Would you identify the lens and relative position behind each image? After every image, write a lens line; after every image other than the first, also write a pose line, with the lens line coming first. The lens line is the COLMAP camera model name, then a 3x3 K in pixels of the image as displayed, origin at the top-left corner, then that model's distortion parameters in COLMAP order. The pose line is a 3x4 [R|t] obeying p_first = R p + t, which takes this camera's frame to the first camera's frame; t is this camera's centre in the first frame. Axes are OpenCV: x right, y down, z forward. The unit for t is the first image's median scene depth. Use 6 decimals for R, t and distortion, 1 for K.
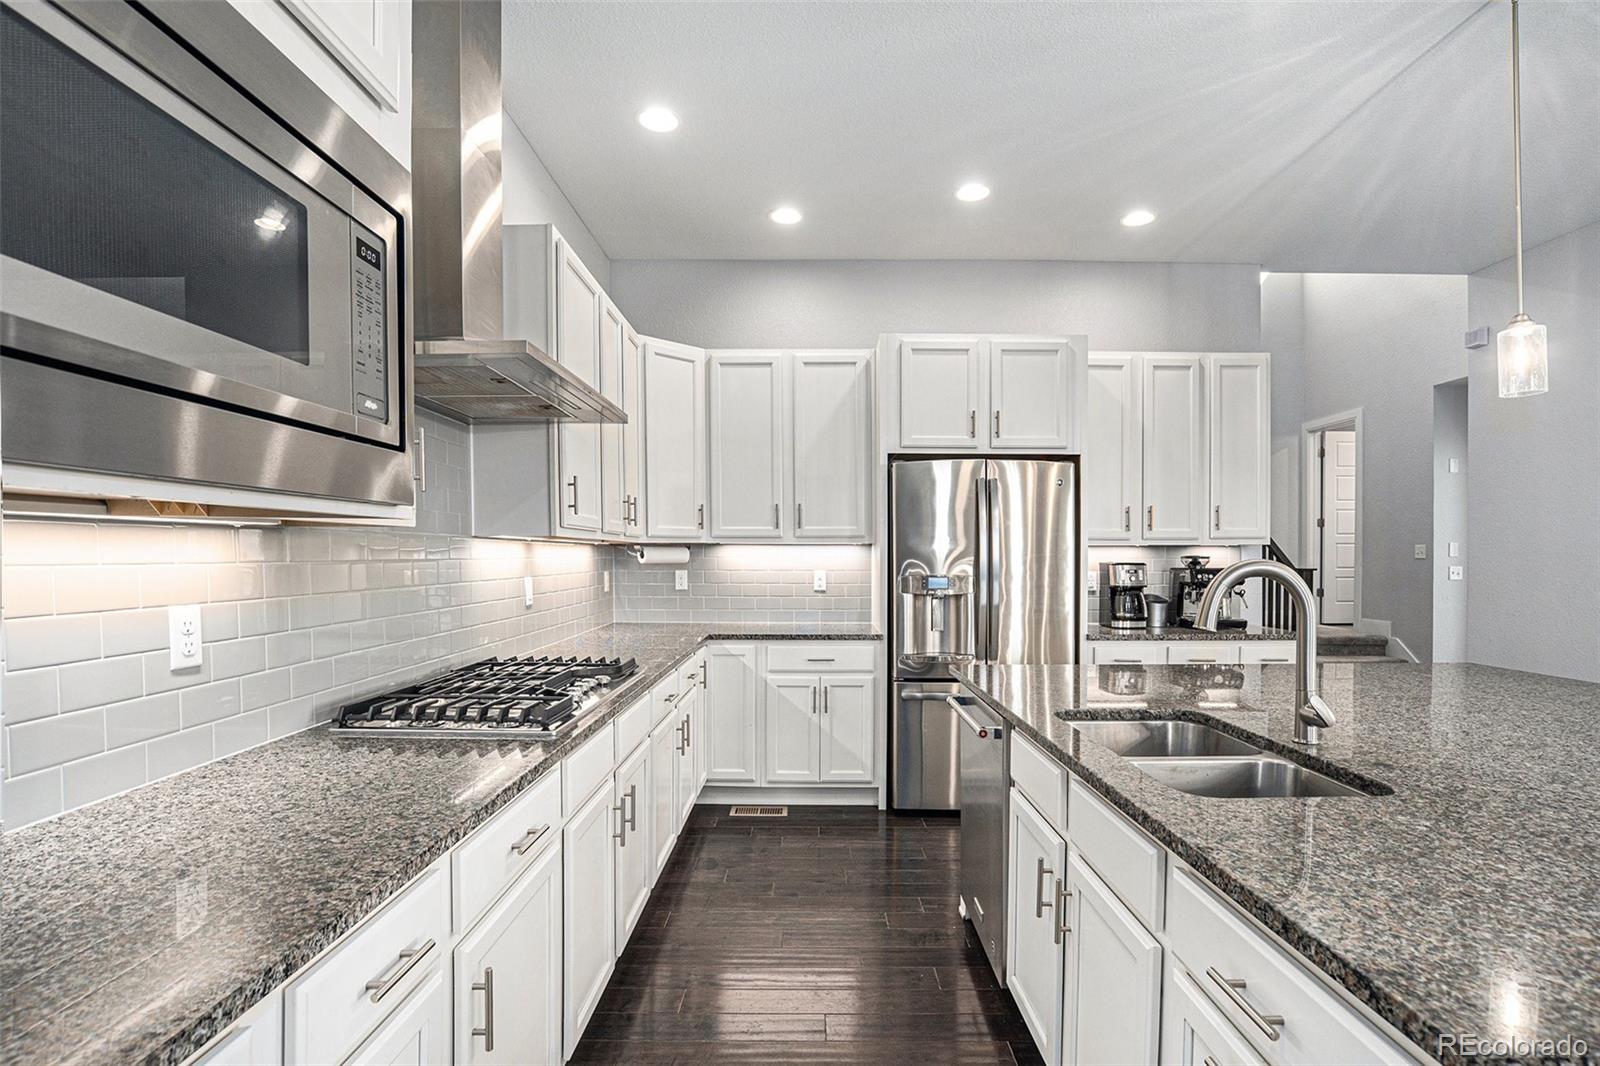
lens RADIAL K [[760.8, 0, 809.2], [0, 760.8, 558.9], [0, 0, 1]] dist [-0.020009, 0.000018]
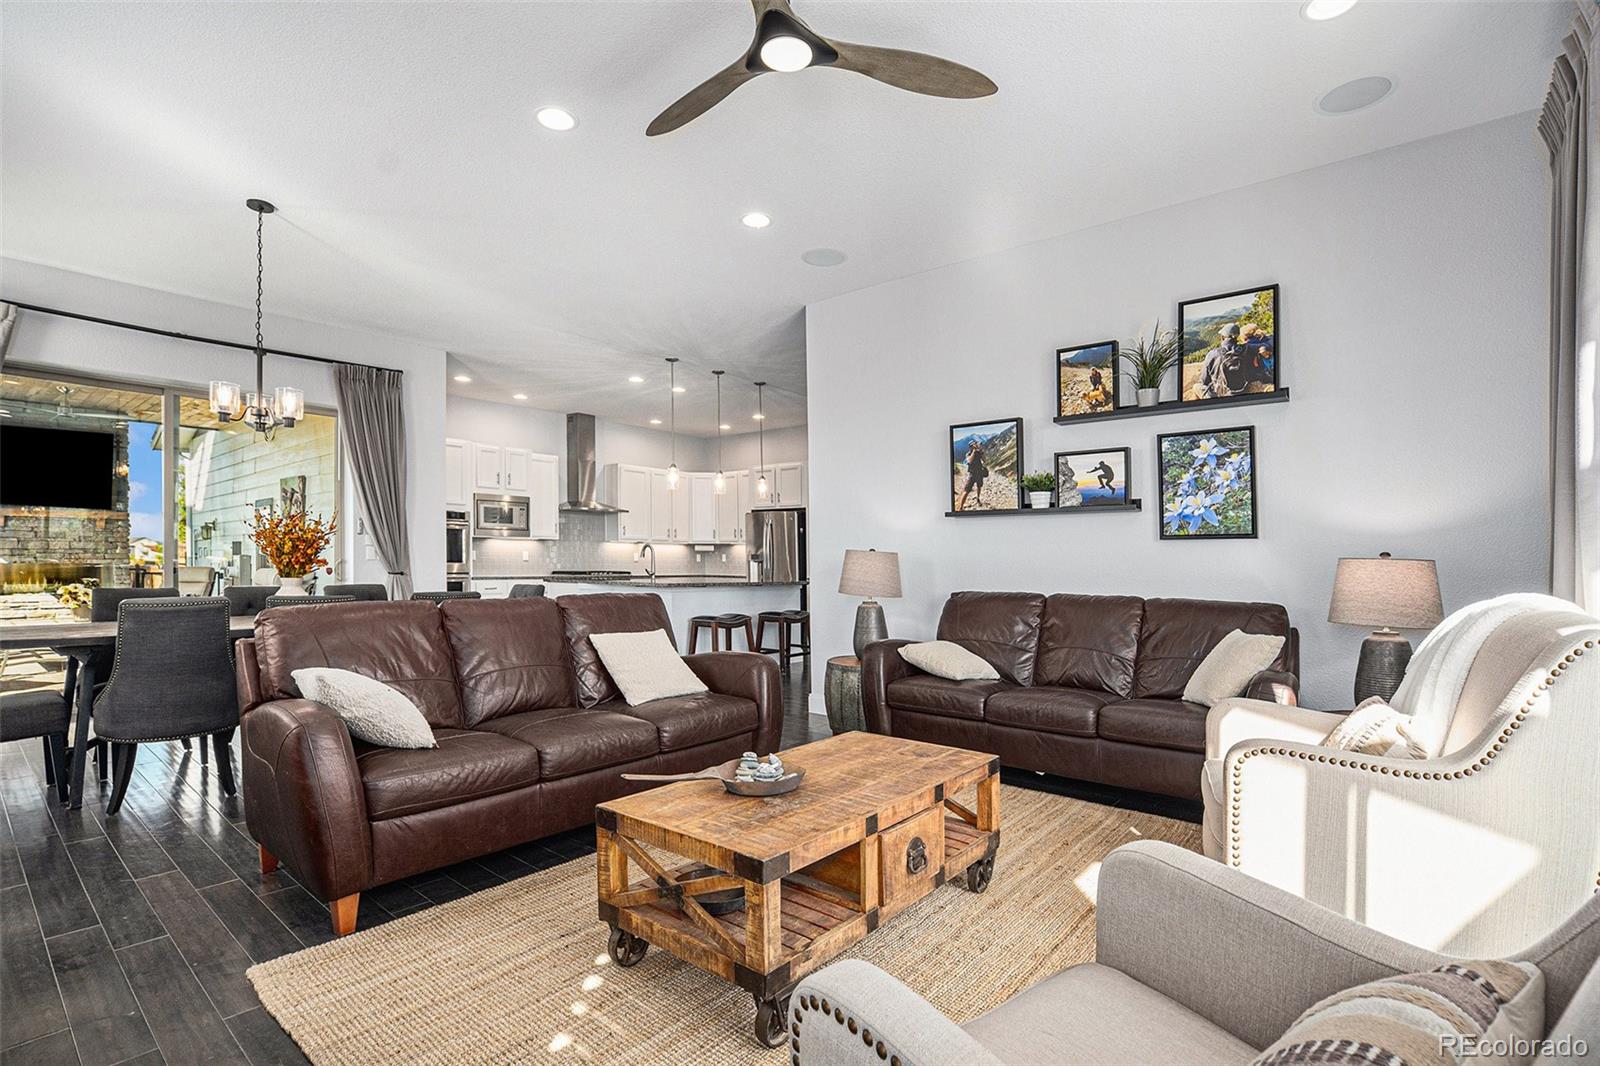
lens RADIAL K [[760.8, 0, 809.2], [0, 760.8, 558.9], [0, 0, 1]] dist [-0.020009, 0.000018]
pose [[0.768723, 0.004700, -0.639564, 1.878971], [-0.011286, 0.999917, -0.006218, 0.046938], [0.639482, 0.011998, 0.768713, -0.900653]]
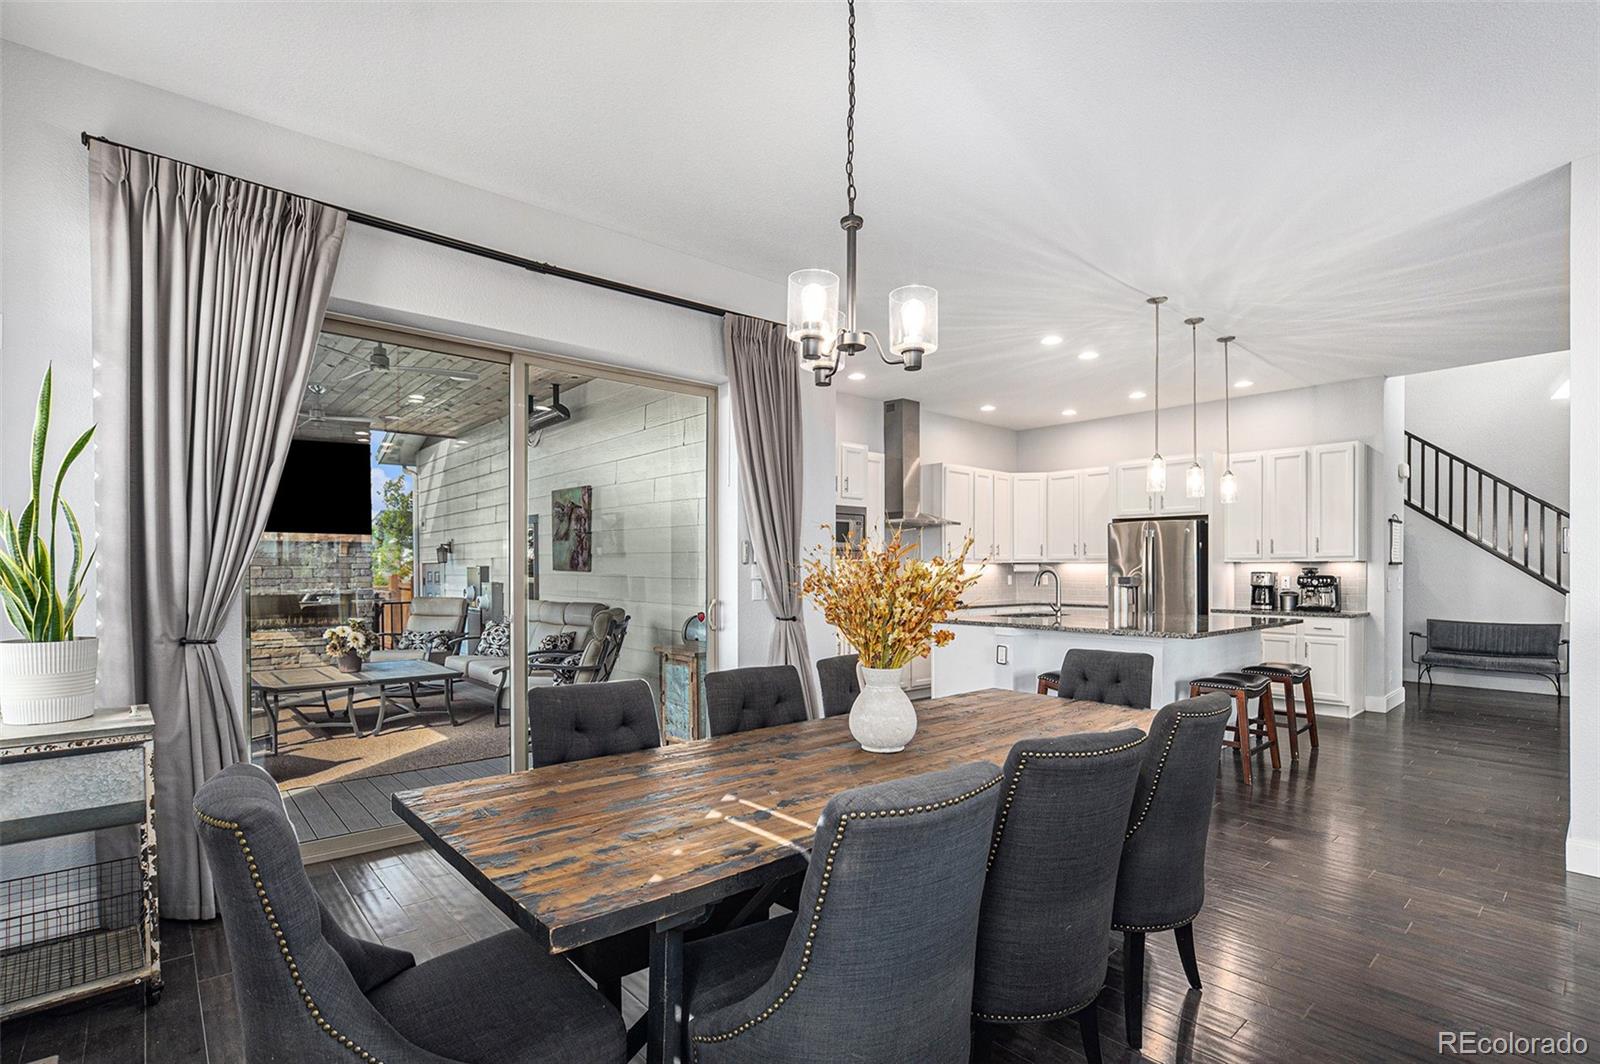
lens RADIAL K [[760.8, 0, 809.2], [0, 760.8, 557.9], [0, 0, 1]] dist [-0.020009, 0.000018]
pose [[0.669672, -0.011047, -0.742575, 1.025693], [-0.002625, 0.999848, -0.017241, 0.006050], [0.742653, 0.013495, 0.669541, -0.958200]]
